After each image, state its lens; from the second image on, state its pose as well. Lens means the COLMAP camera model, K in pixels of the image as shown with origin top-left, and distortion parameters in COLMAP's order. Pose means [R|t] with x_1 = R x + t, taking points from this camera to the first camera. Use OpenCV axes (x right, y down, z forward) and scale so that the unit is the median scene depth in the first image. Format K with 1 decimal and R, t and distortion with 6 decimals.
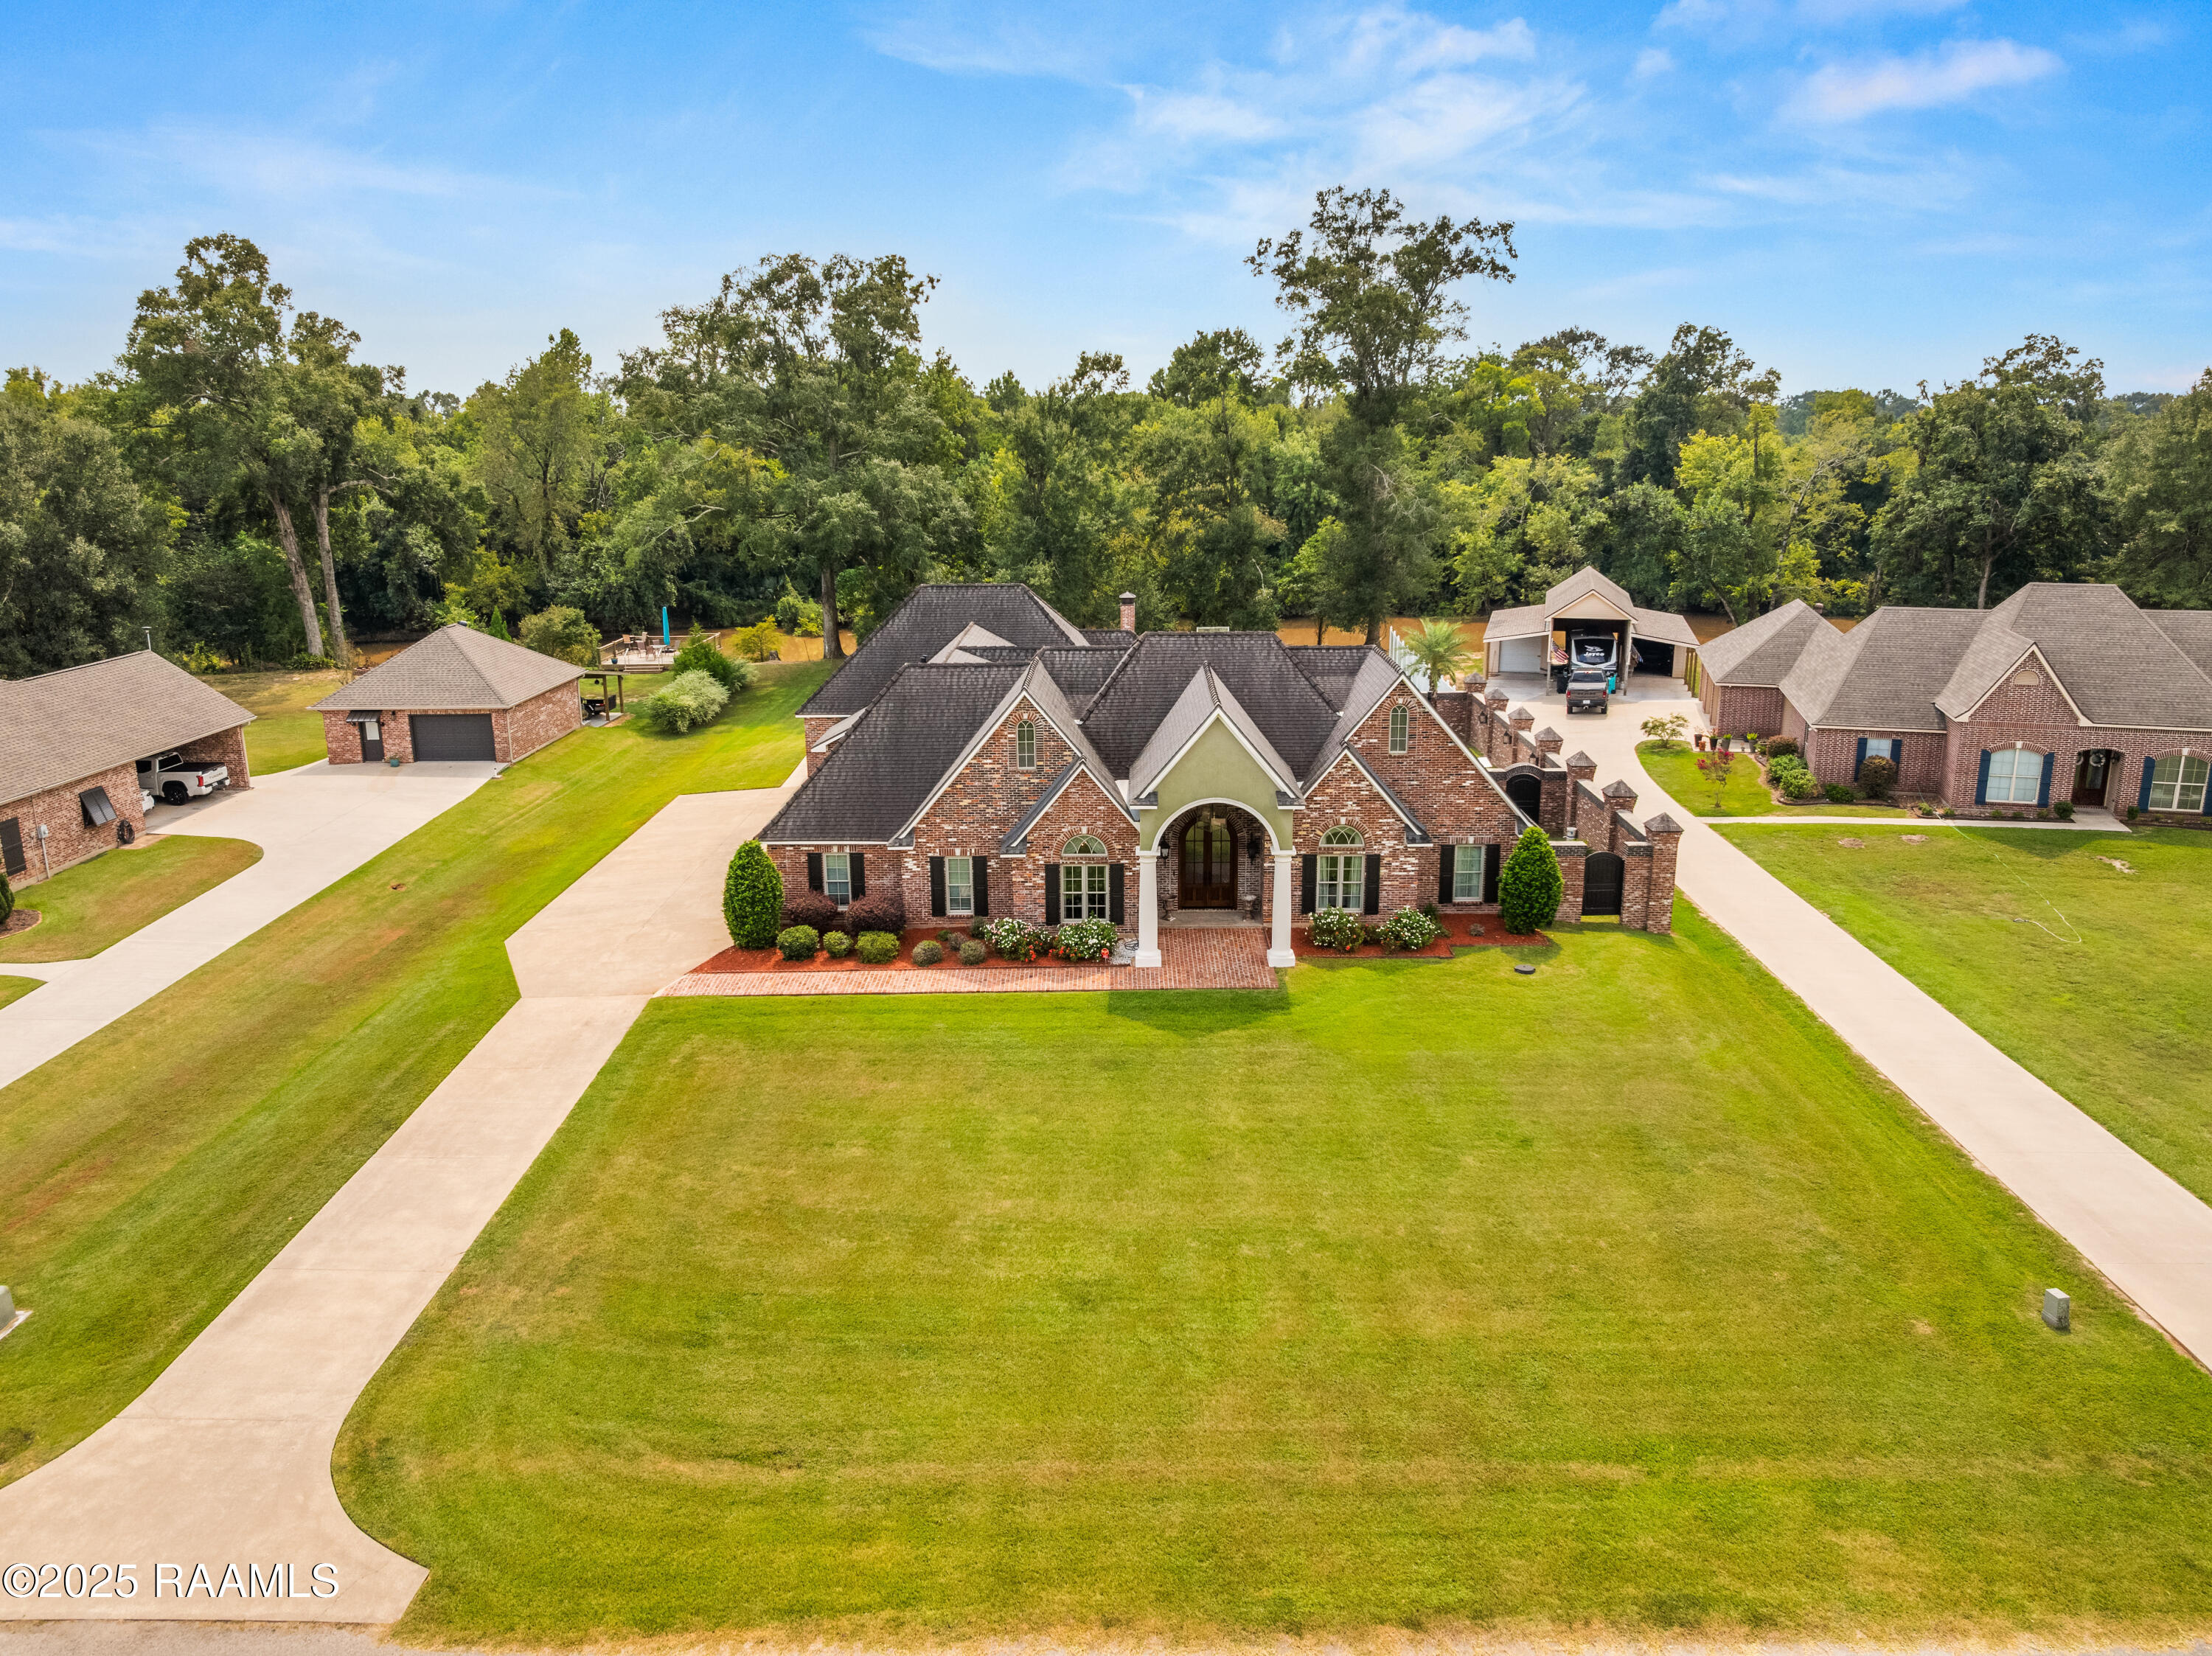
lens RADIAL K [[1557.5, 0, 1112.4], [0, 1557.5, 830.6], [0, 0, 1]] dist [-0.038850, 0.001331]
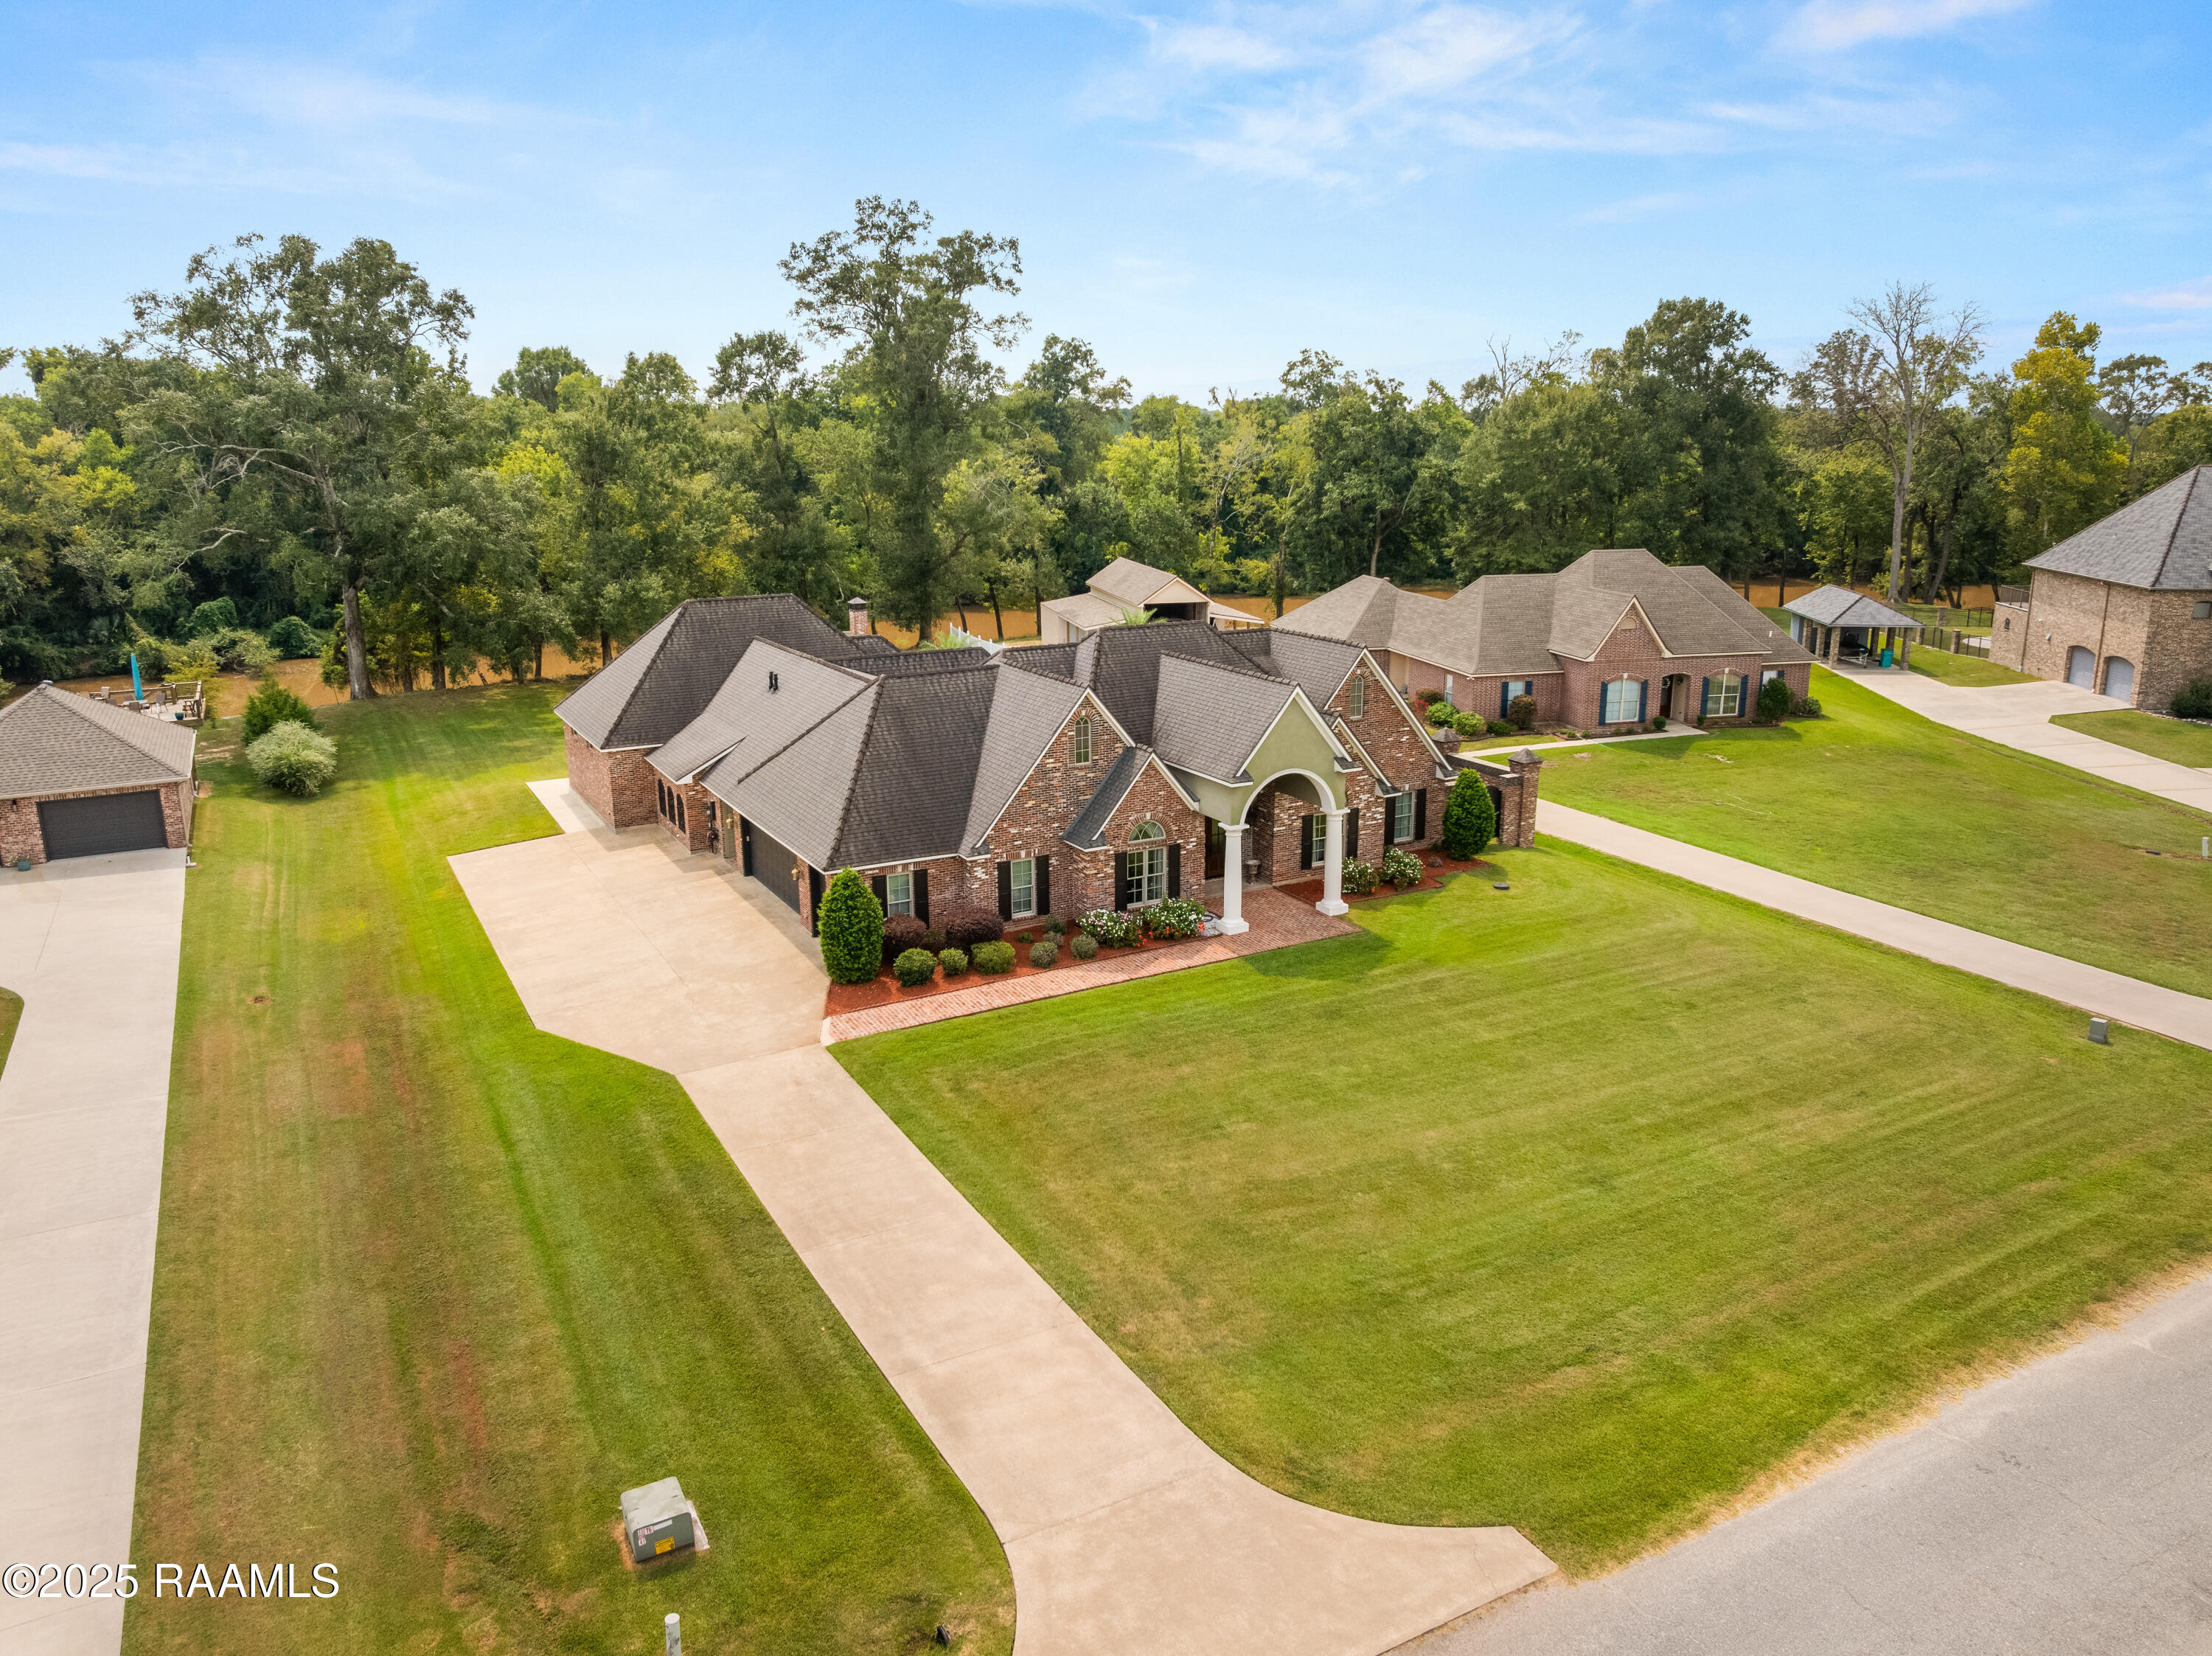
lens RADIAL K [[1557.5, 0, 1112.4], [0, 1557.5, 830.6], [0, 0, 1]] dist [-0.038850, 0.001331]
pose [[0.868524, -0.122864, 0.480178, -0.522813], [0.124138, 0.991834, 0.029247, -0.023273], [-0.479850, 0.034206, 0.876683, 0.090256]]
